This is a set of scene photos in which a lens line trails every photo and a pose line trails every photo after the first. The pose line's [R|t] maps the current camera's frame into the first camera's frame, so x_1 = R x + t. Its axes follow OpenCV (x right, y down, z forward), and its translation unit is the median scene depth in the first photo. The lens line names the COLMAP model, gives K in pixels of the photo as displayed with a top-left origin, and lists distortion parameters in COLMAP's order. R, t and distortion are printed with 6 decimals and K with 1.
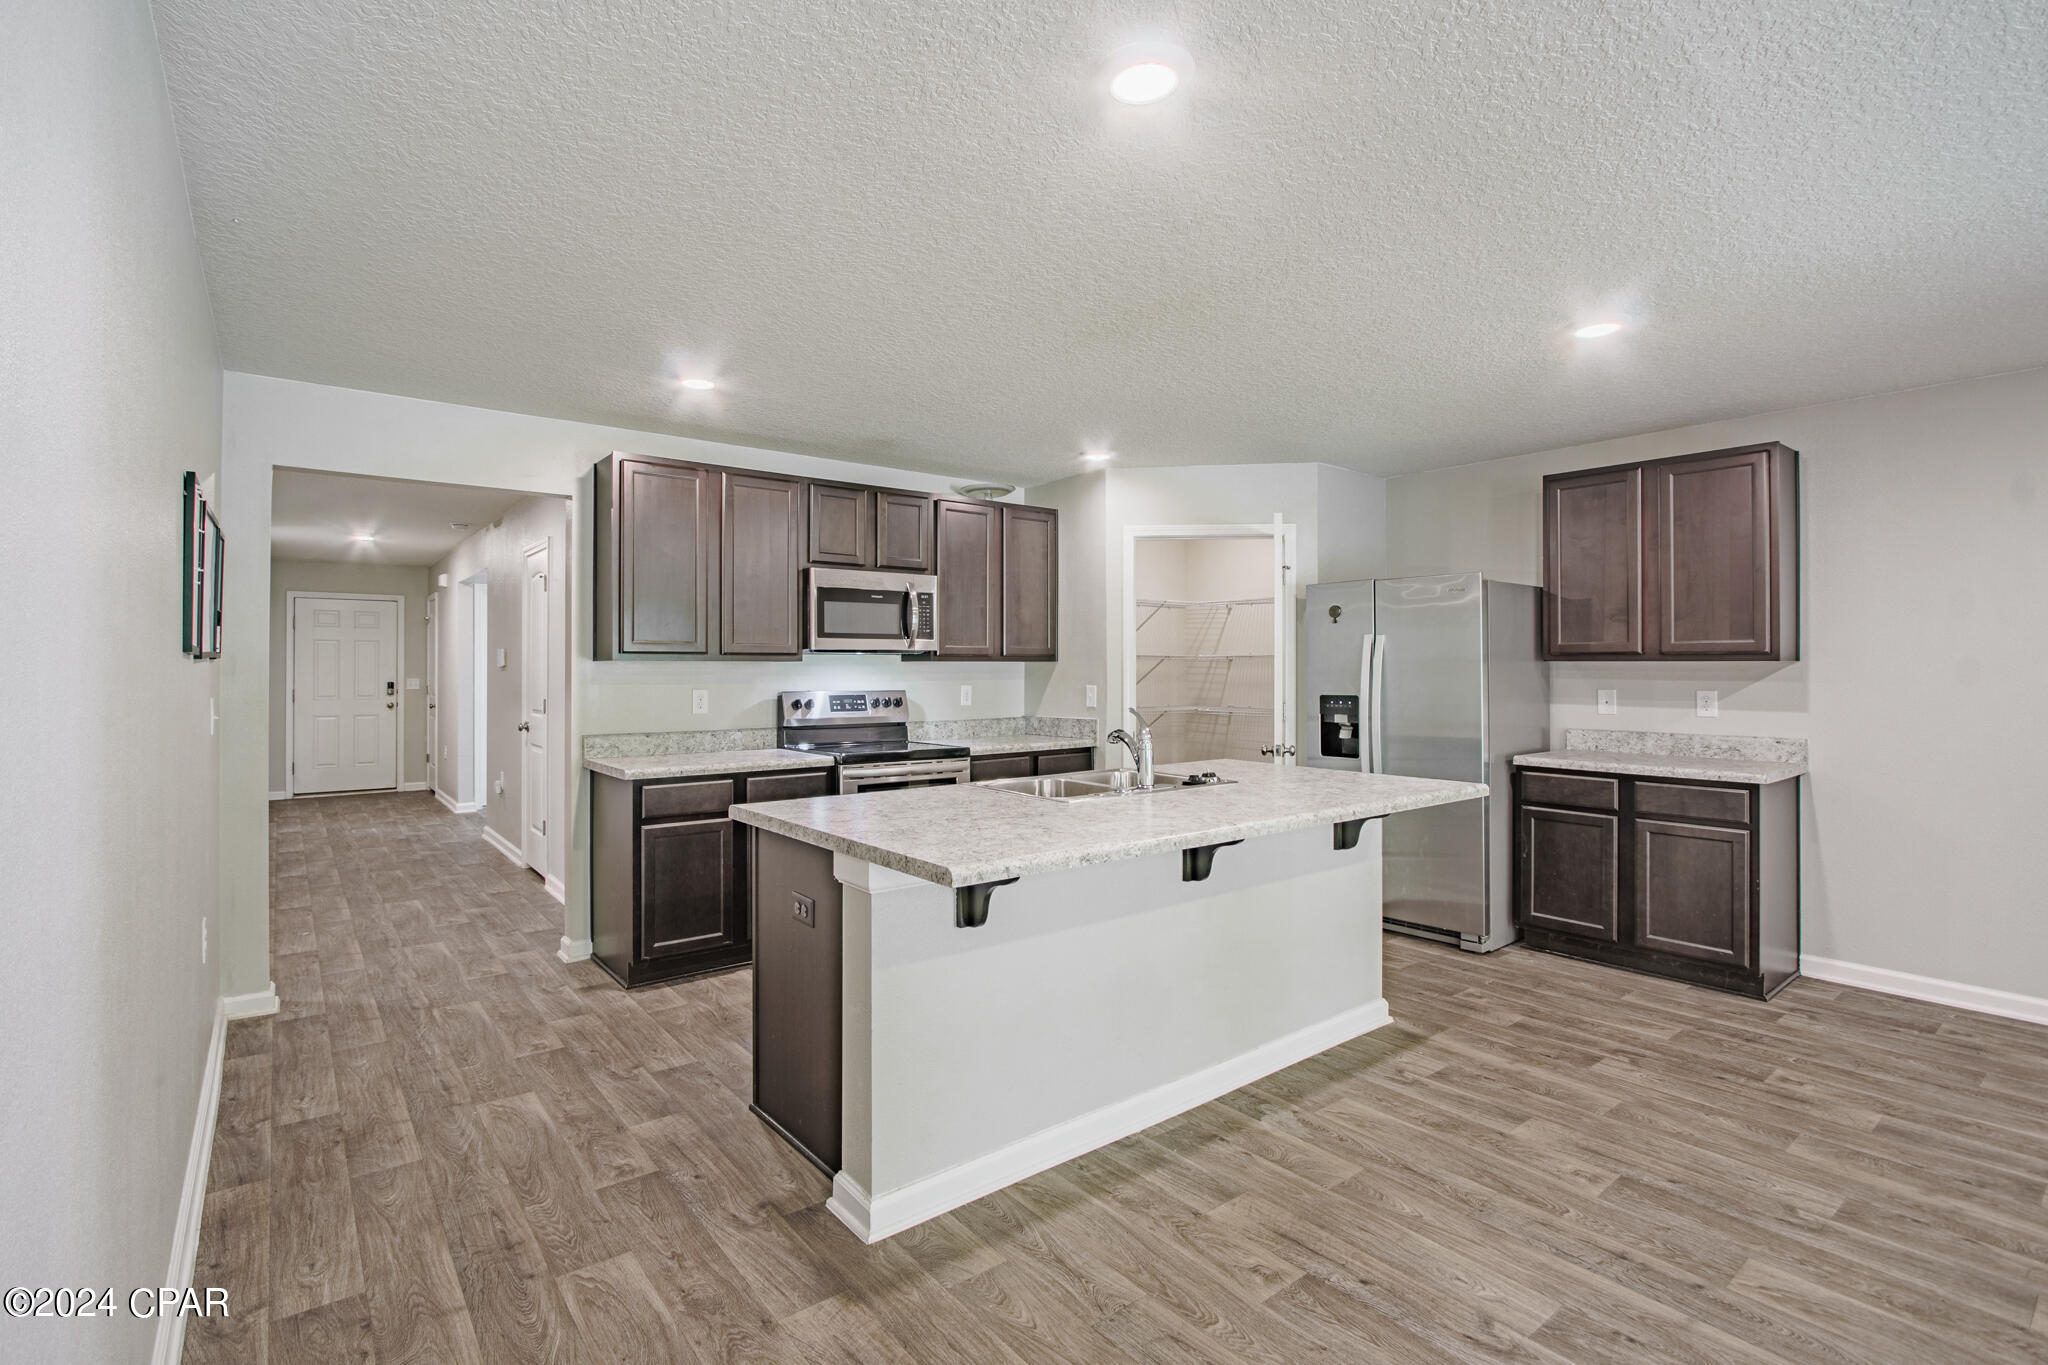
lens RADIAL K [[946.0, 0, 982.6], [0, 946.0, 641.3], [0, 0, 1]] dist [-0.017809, 0.001544]
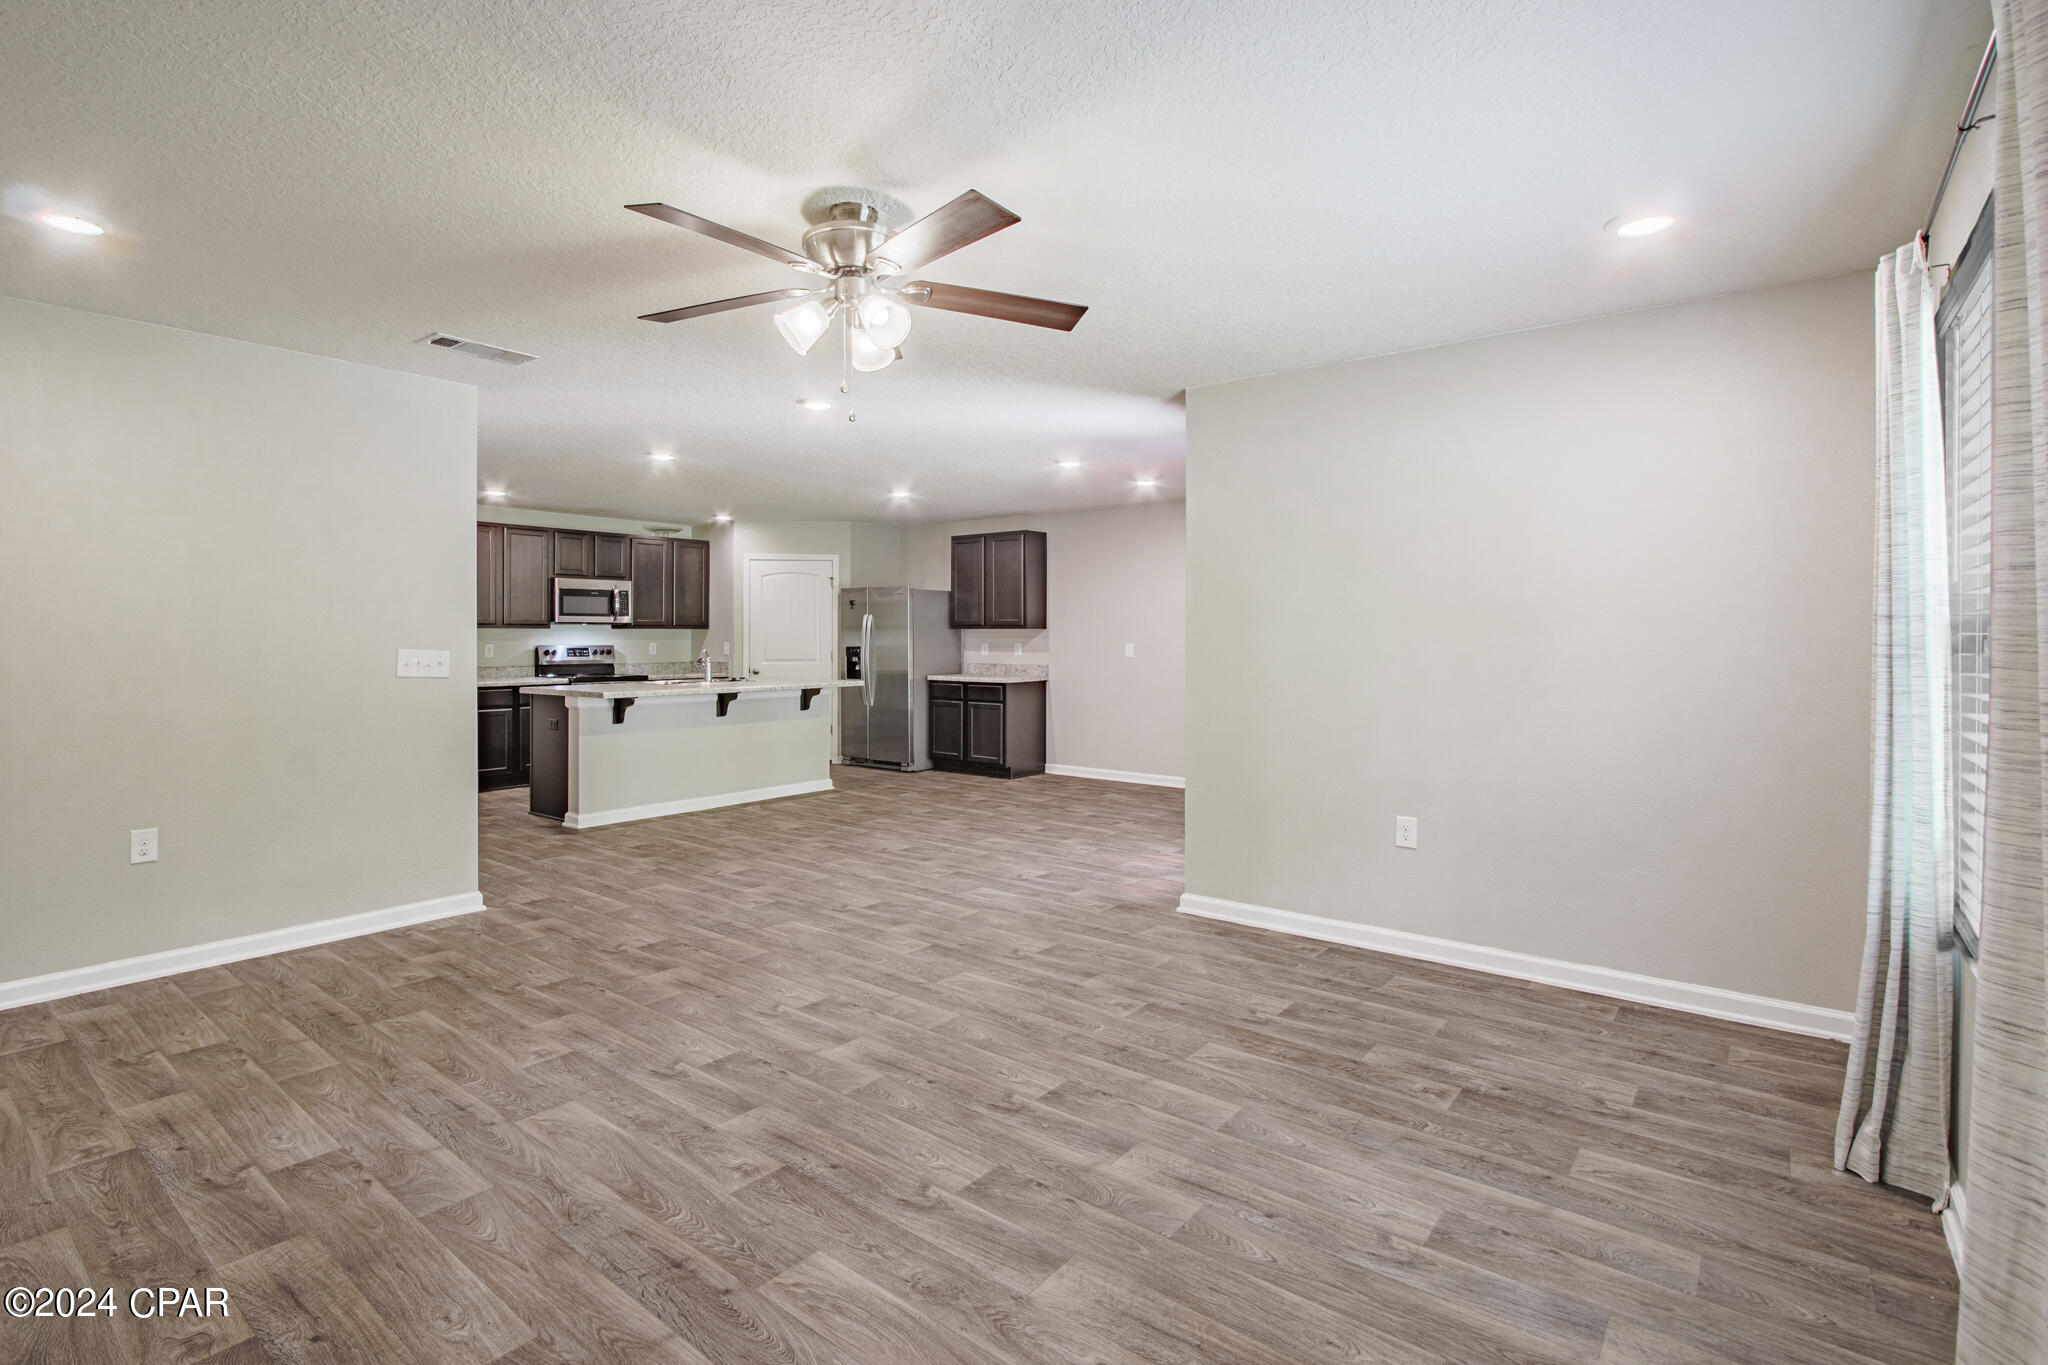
lens RADIAL K [[946.0, 0, 988.0], [0, 946.0, 615.6], [0, 0, 1]] dist [-0.017809, 0.001544]
pose [[0.967908, 0.004695, 0.251260, 0.160242], [-0.006359, 0.999963, 0.005812, -0.018531], [-0.251224, -0.007223, 0.967902, -0.918238]]
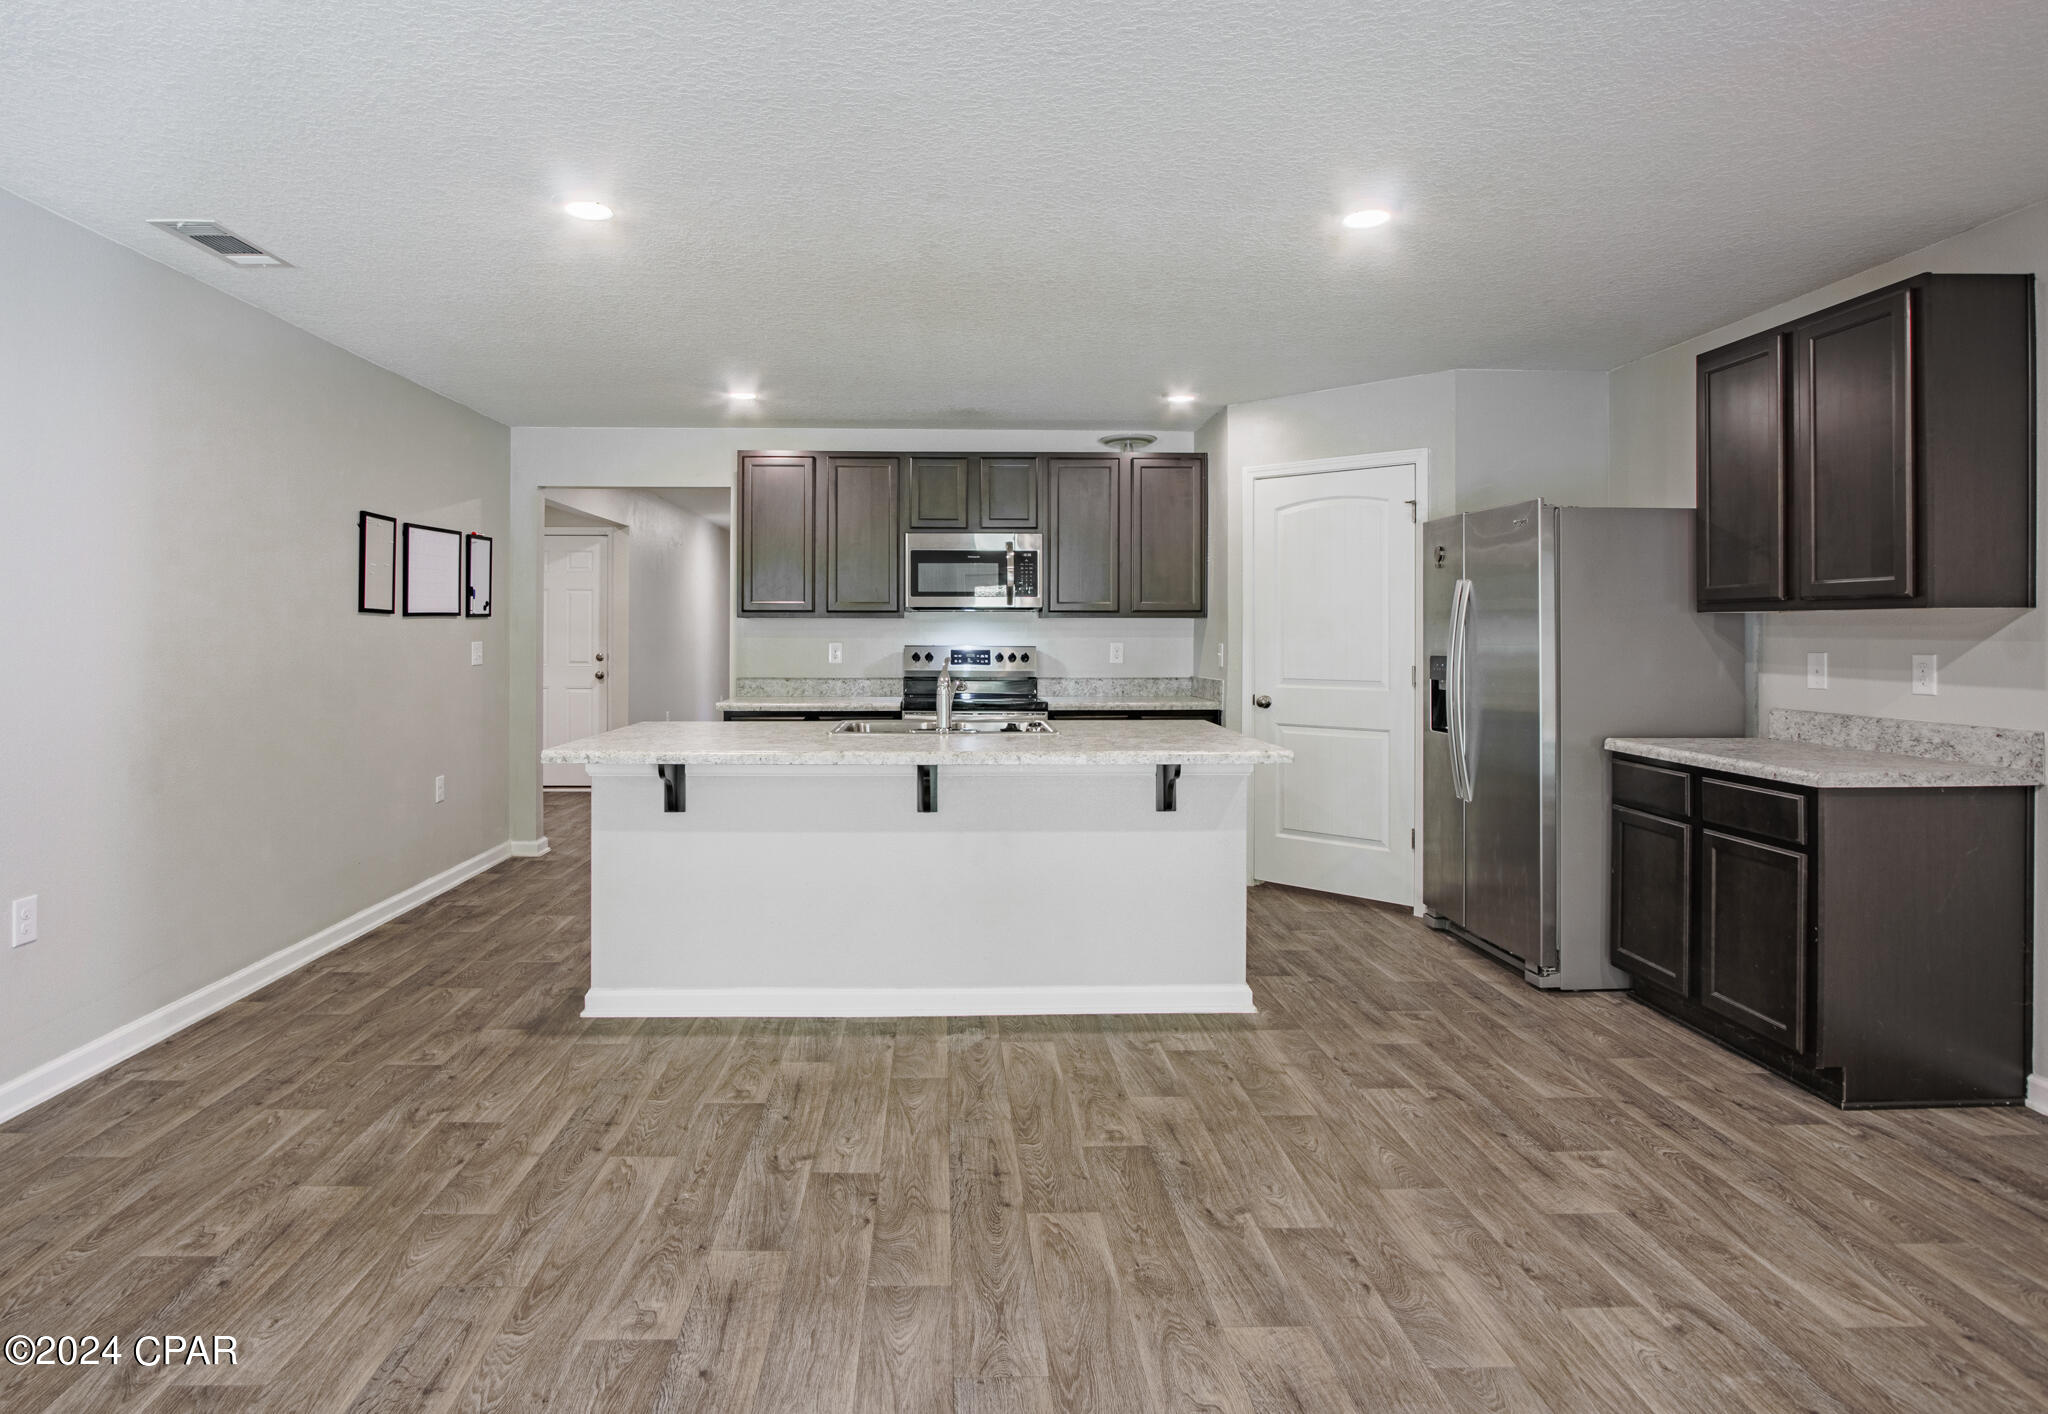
lens RADIAL K [[1092.0, 0, 976.1], [0, 1092.0, 632.7], [0, 0, 1]] dist [-0.019938, 0.003560]
pose [[0.814095, 0.002234, -0.580727, 0.597793], [0.015539, 0.999551, 0.025629, 0.006612], [0.580524, -0.029888, 0.813695, 0.002334]]
